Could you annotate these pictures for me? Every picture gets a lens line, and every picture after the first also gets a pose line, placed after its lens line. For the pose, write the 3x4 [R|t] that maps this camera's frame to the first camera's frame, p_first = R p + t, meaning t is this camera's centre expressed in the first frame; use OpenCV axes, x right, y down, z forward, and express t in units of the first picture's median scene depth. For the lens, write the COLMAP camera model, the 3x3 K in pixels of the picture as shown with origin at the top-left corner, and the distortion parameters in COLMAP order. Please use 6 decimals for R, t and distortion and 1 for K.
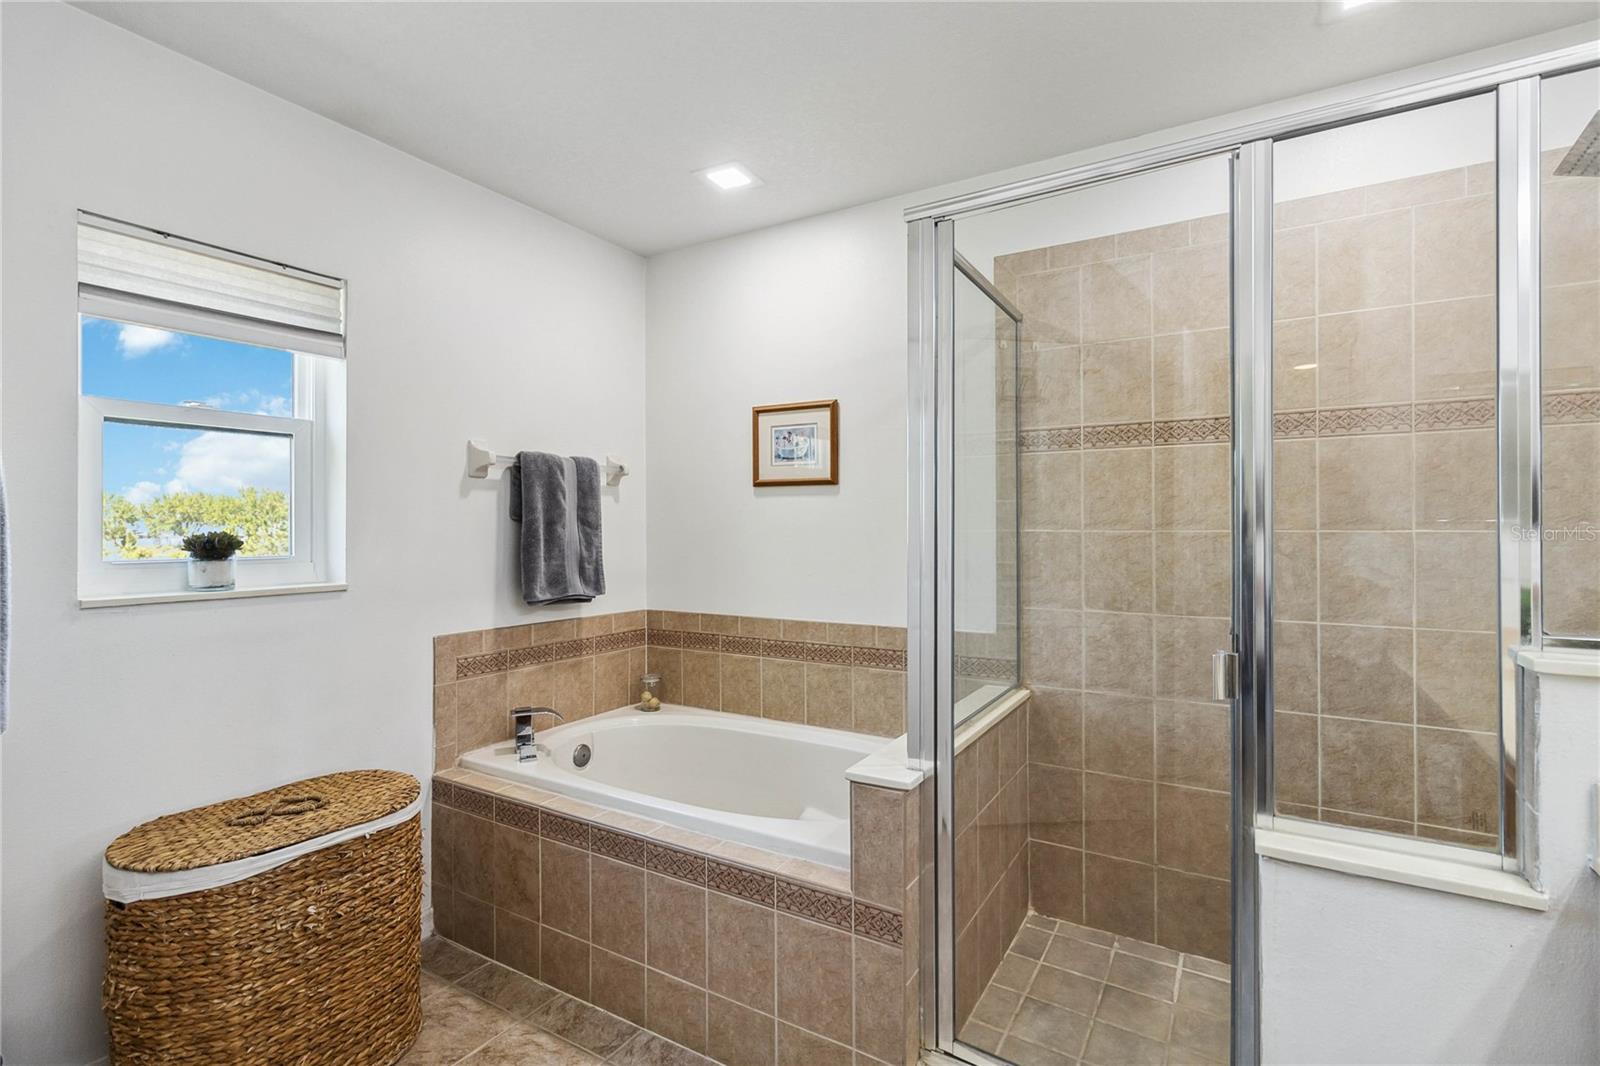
lens RADIAL K [[747.1, 0, 802.3], [0, 747.1, 524.3], [0, 0, 1]] dist [0.001018, 0.000944]
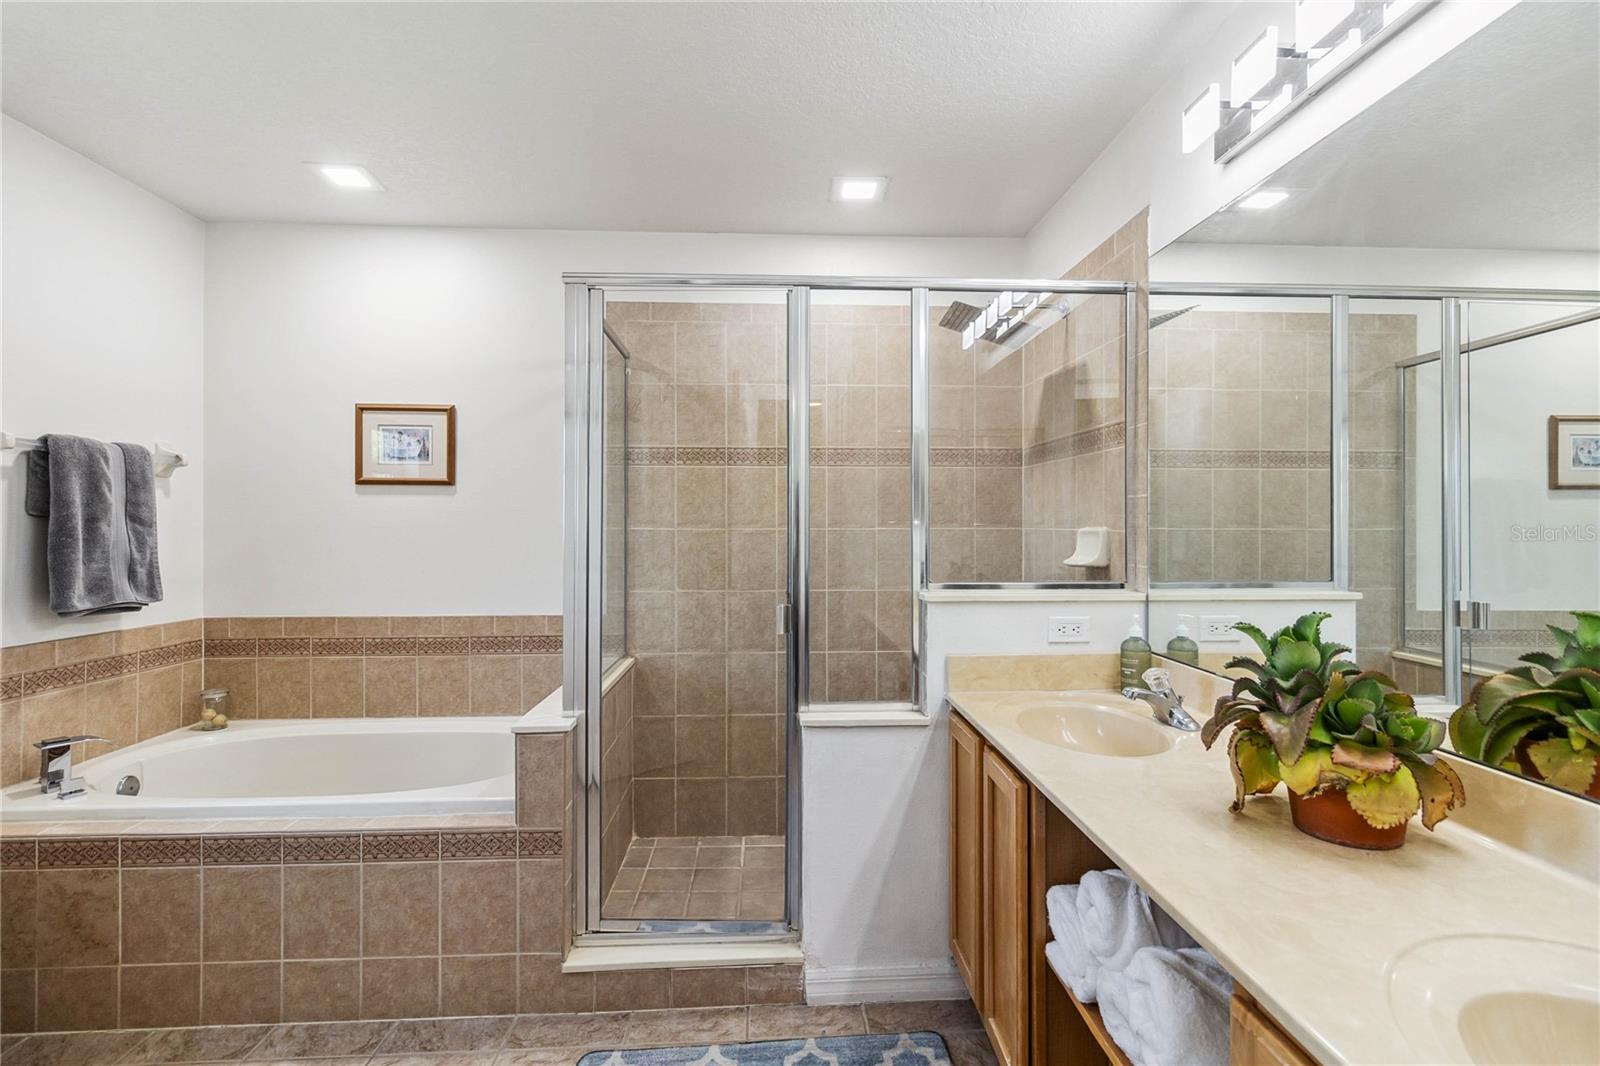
lens RADIAL K [[748.6, 0, 803.0], [0, 748.6, 518.5], [0, 0, 1]] dist [-0.000310, 0.000655]
pose [[0.831757, 0.008183, 0.555079, -0.149156], [-0.004191, 0.999955, -0.008463, 0.000947], [-0.555124, 0.004713, 0.831754, -0.181044]]
